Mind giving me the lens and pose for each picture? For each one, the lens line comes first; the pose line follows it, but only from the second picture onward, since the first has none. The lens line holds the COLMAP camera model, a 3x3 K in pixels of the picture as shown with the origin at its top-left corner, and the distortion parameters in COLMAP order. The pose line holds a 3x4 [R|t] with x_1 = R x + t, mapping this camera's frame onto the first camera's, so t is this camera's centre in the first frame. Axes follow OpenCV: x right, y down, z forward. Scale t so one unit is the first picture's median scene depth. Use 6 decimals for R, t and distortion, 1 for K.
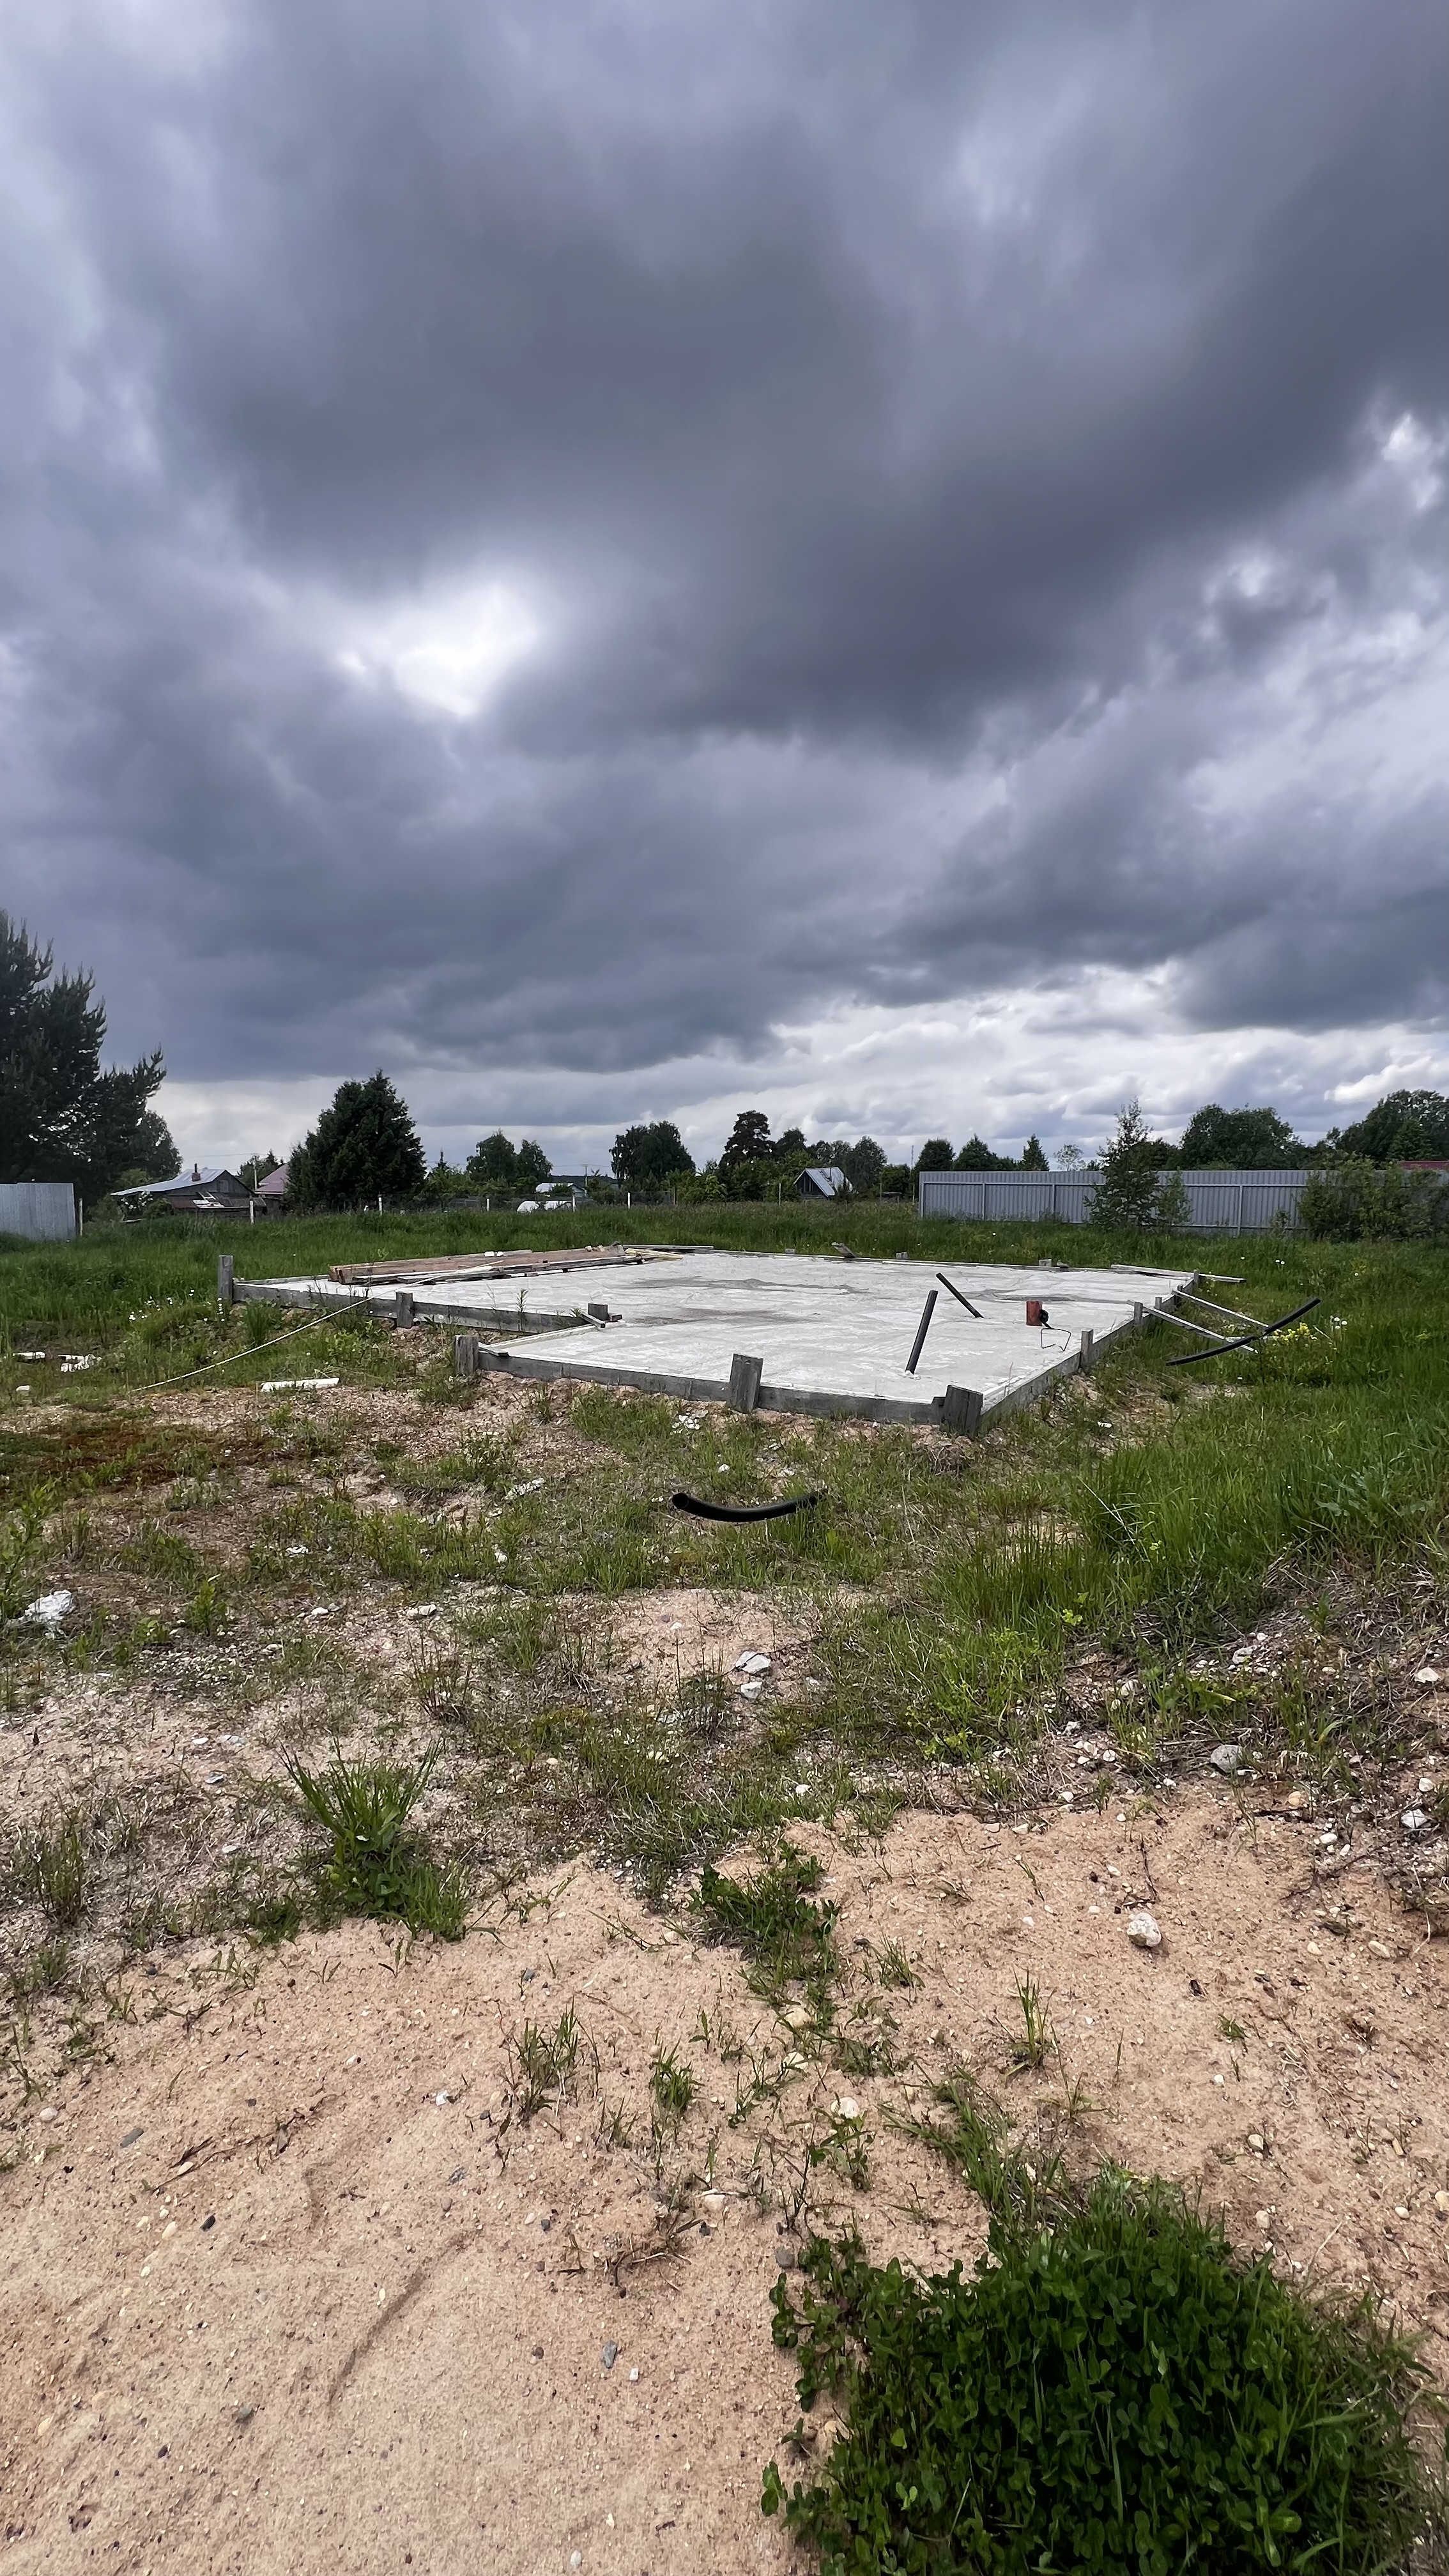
lens RADIAL K [[1034.1, 0, 719.5], [0, 1034.1, 1306.8], [0, 0, 1]] dist [-0.002048, -0.000078]
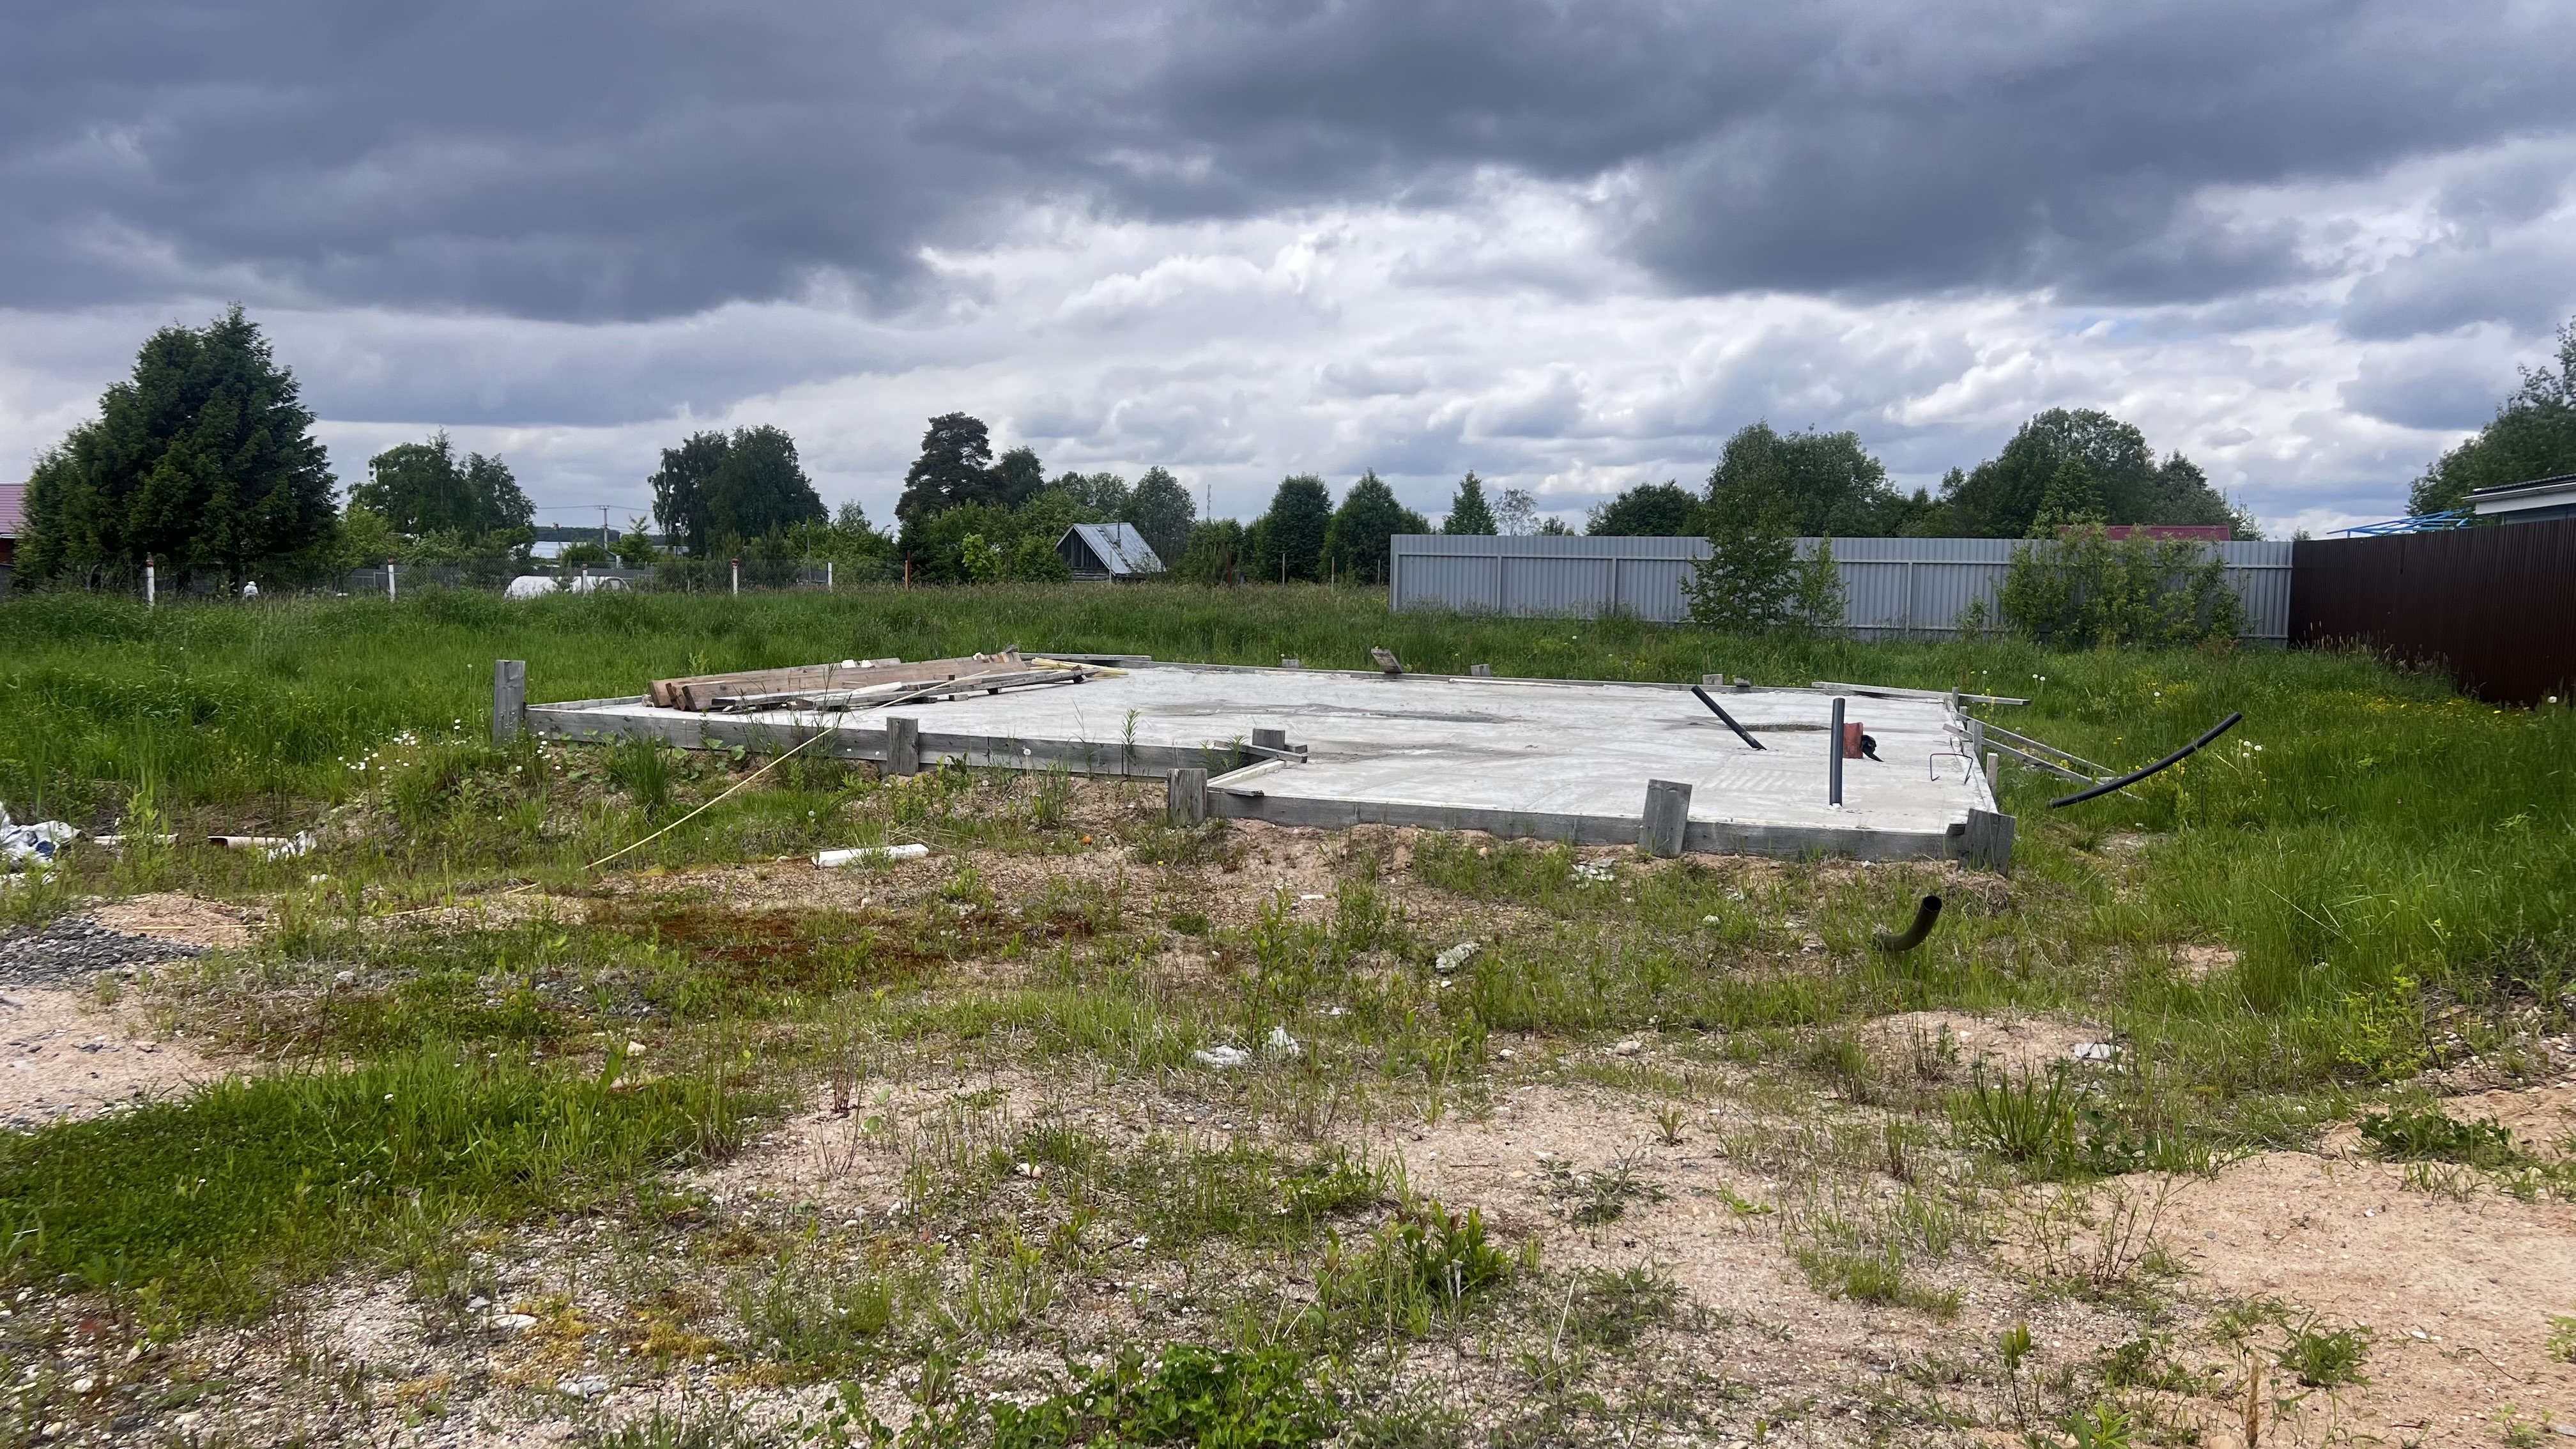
lens RADIAL K [[1933.5, 0, 1276.7], [0, 1933.5, 739.4], [0, 0, 1]] dist [0.076974, -0.093809]
pose [[0.973952, -0.007960, 0.226615, -0.439506], [0.012767, 0.999723, -0.019752, 0.031273], [-0.226395, 0.022130, 0.973784, -0.236744]]
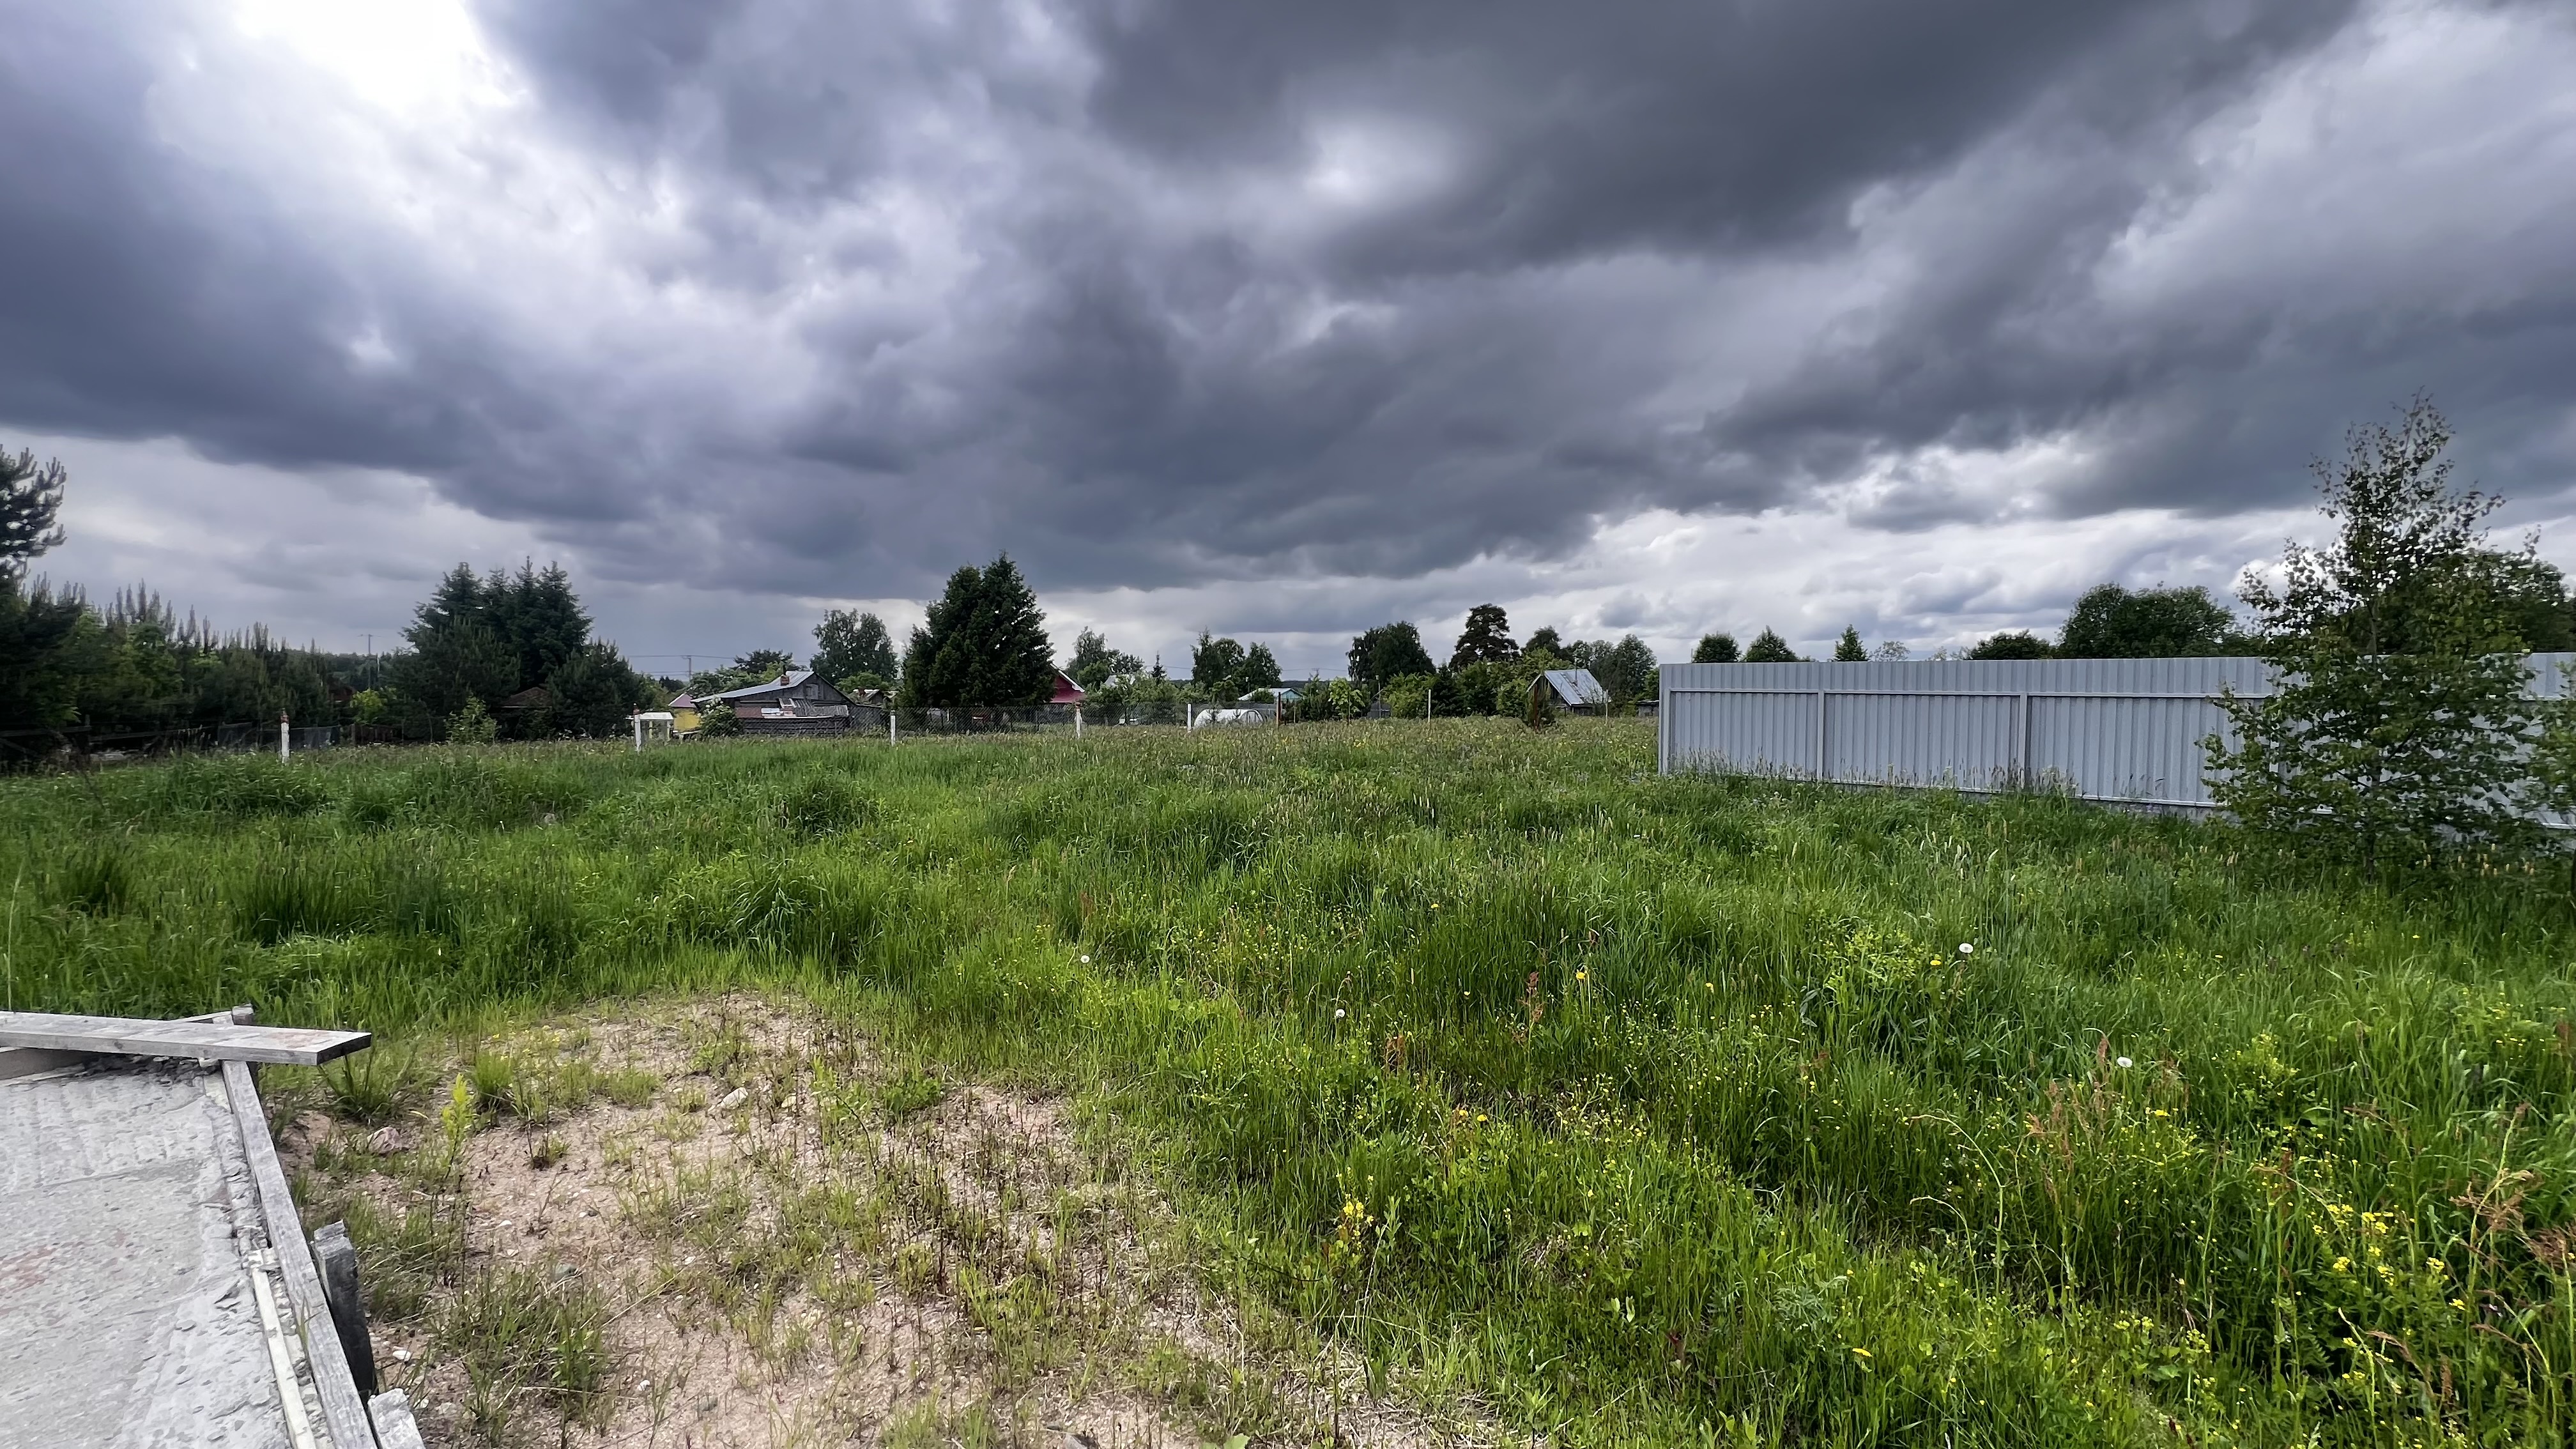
lens RADIAL K [[1034.1, 0, 1284.1], [0, 1034.1, 707.4], [0, 0, 1]] dist [-0.002048, -0.000078]
pose [[0.981352, 0.004094, -0.192178, 0.414866], [-0.023283, 0.994943, -0.097702, -0.211642], [0.190806, 0.100355, 0.976485, 1.745496]]
